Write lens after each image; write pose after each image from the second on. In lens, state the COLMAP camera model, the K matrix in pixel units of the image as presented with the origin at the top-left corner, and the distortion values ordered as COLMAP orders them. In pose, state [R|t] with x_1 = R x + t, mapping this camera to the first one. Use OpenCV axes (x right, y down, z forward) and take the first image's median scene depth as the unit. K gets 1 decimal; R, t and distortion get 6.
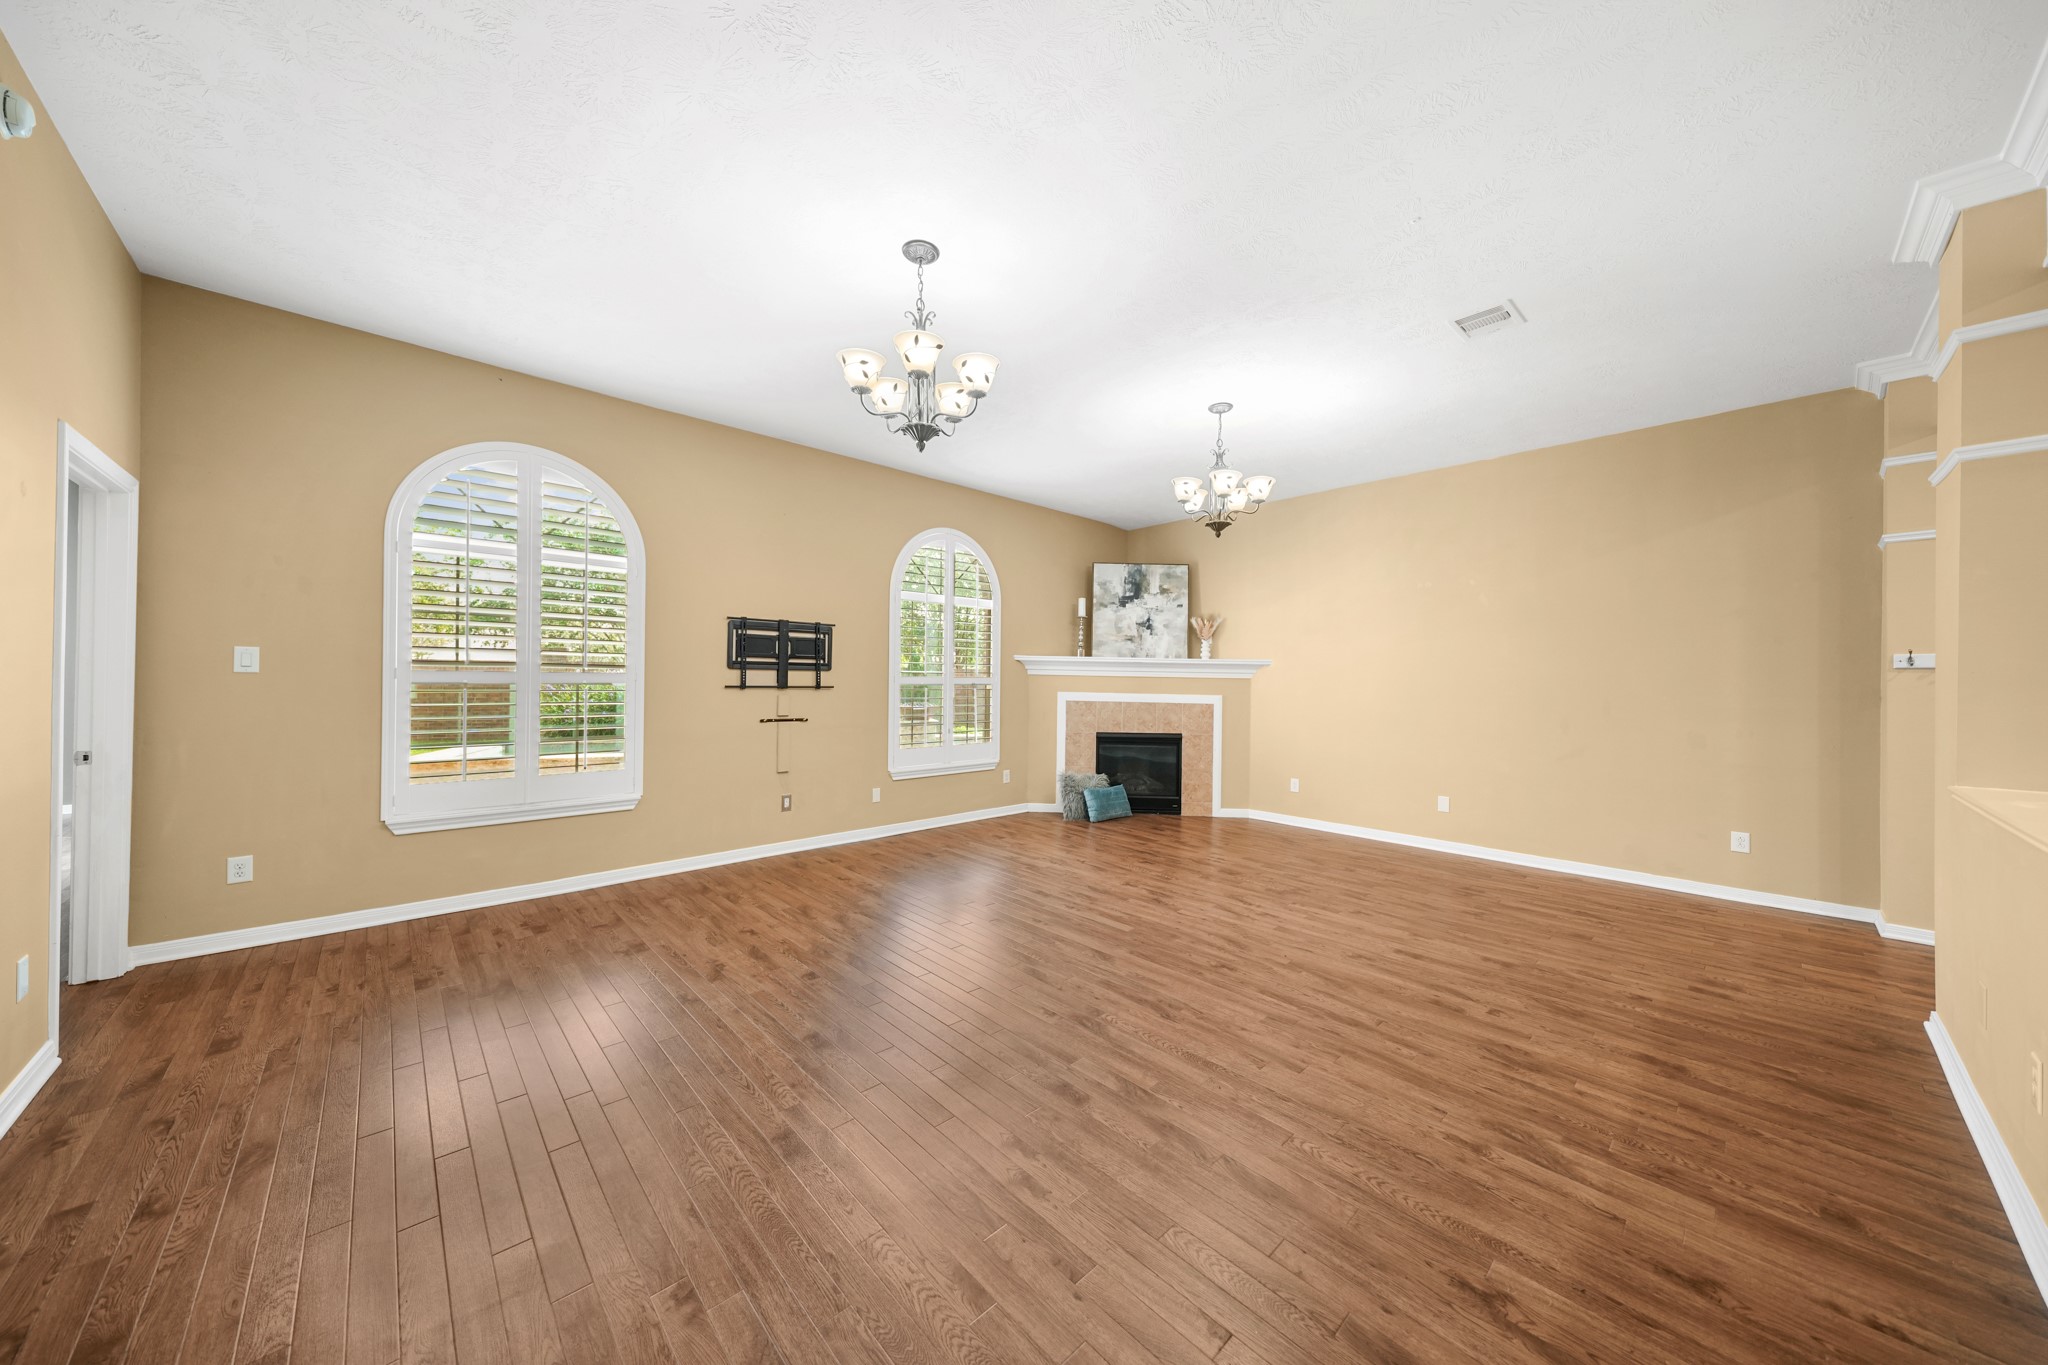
lens RADIAL K [[692.2, 0, 1024.0], [0, 692.2, 673.5], [0, 0, 1]] dist [0.001433, 0.000036]
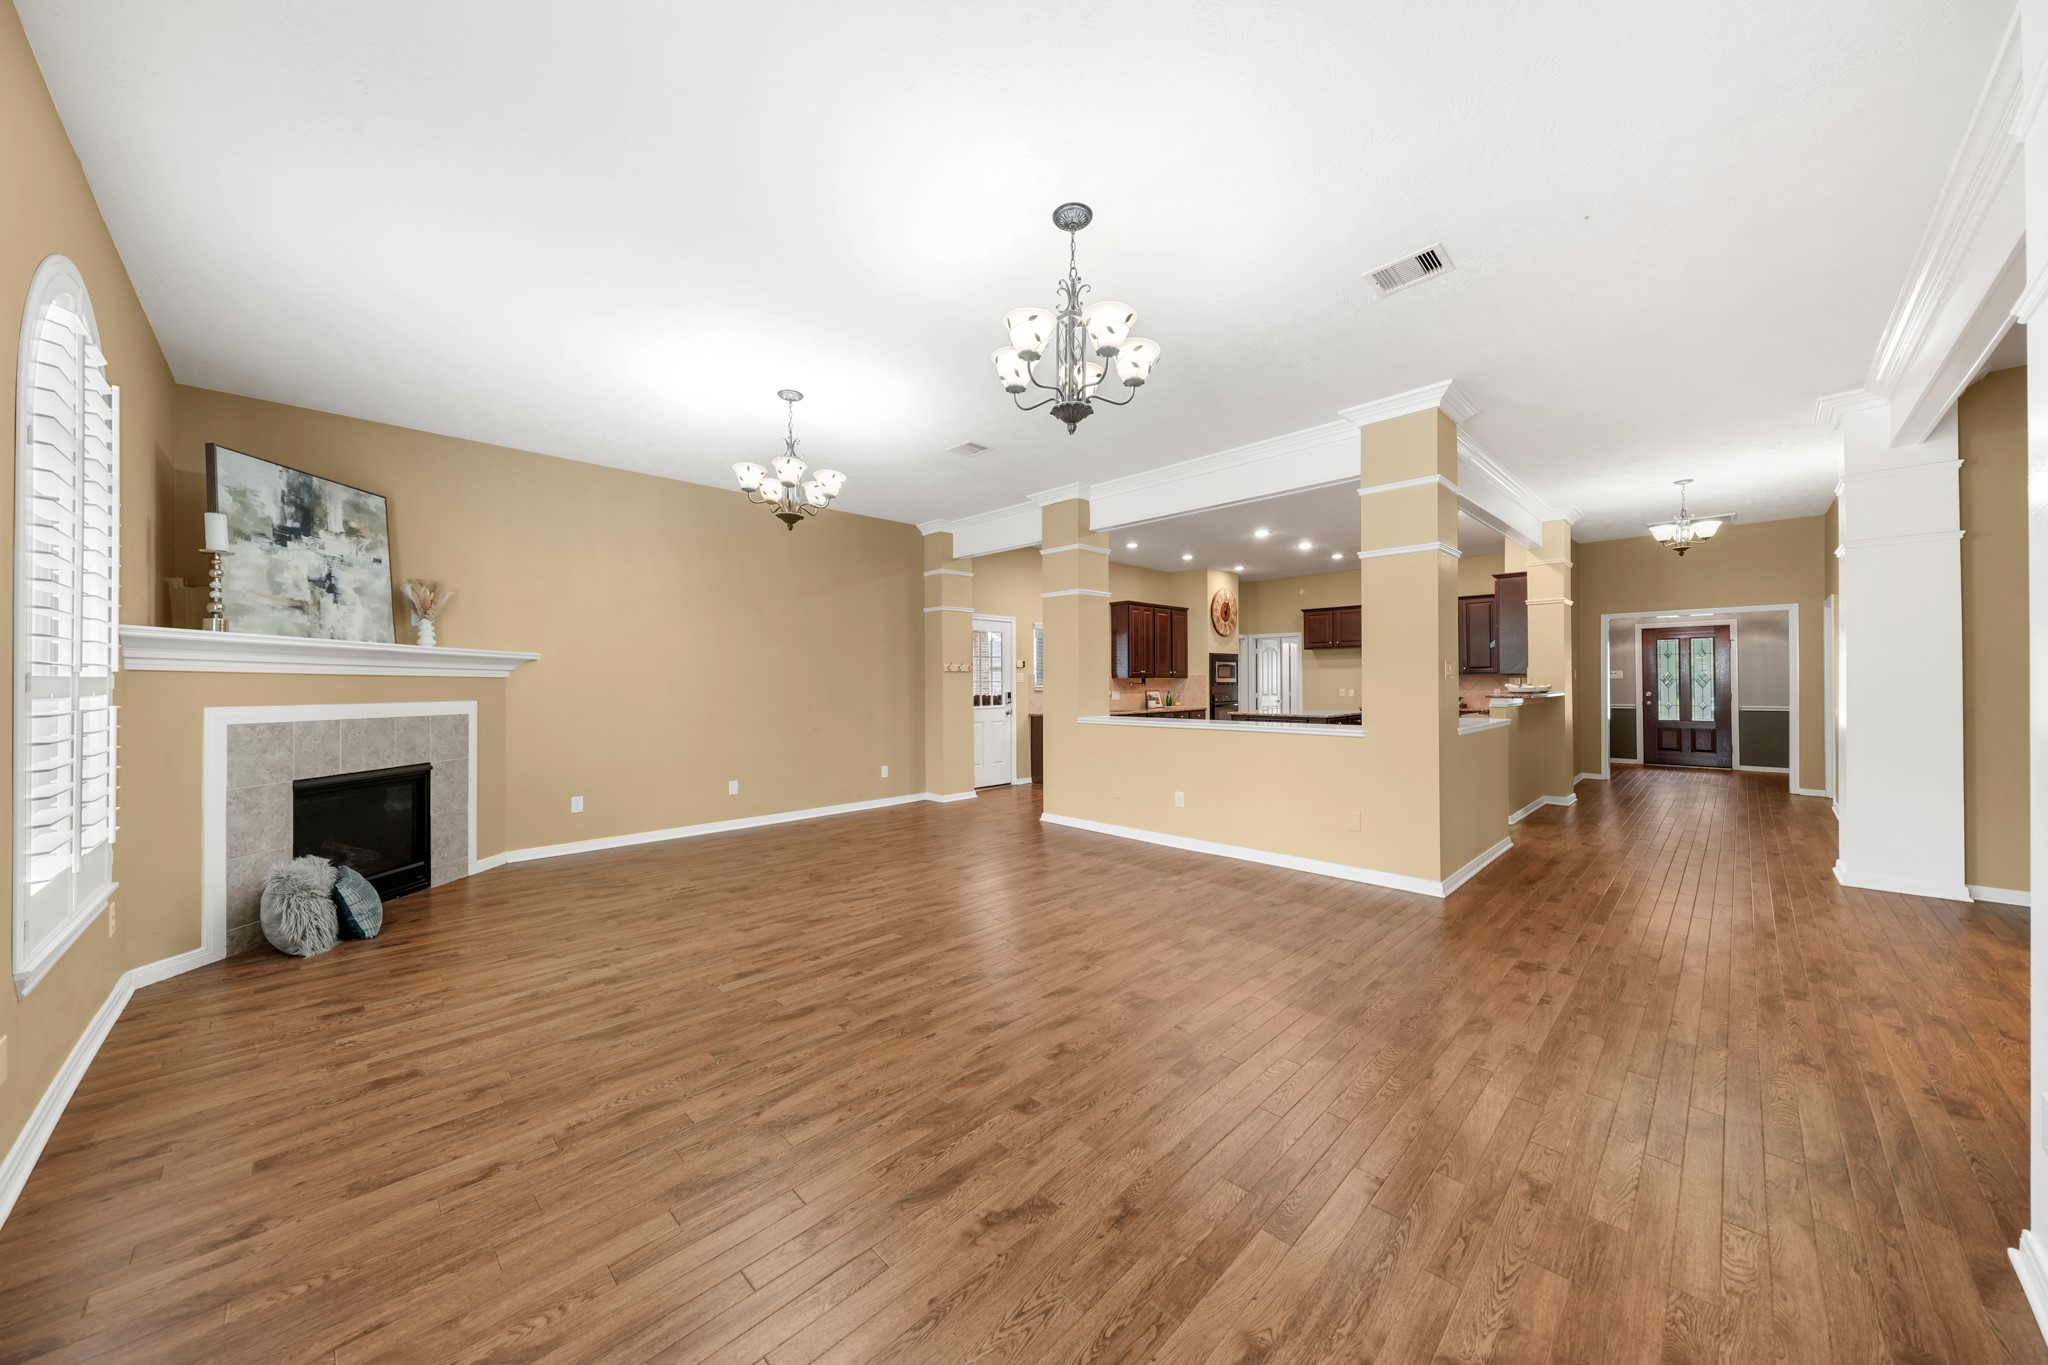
lens RADIAL K [[712.1, 0, 1024.0], [0, 712.1, 682.5], [0, 0, 1]] dist [0.006900, 0.000027]
pose [[-0.040456, -0.012508, 0.999103, -0.675739], [-0.004670, 0.999913, 0.012329, 0.001044], [-0.999170, -0.004167, -0.040511, 0.685044]]
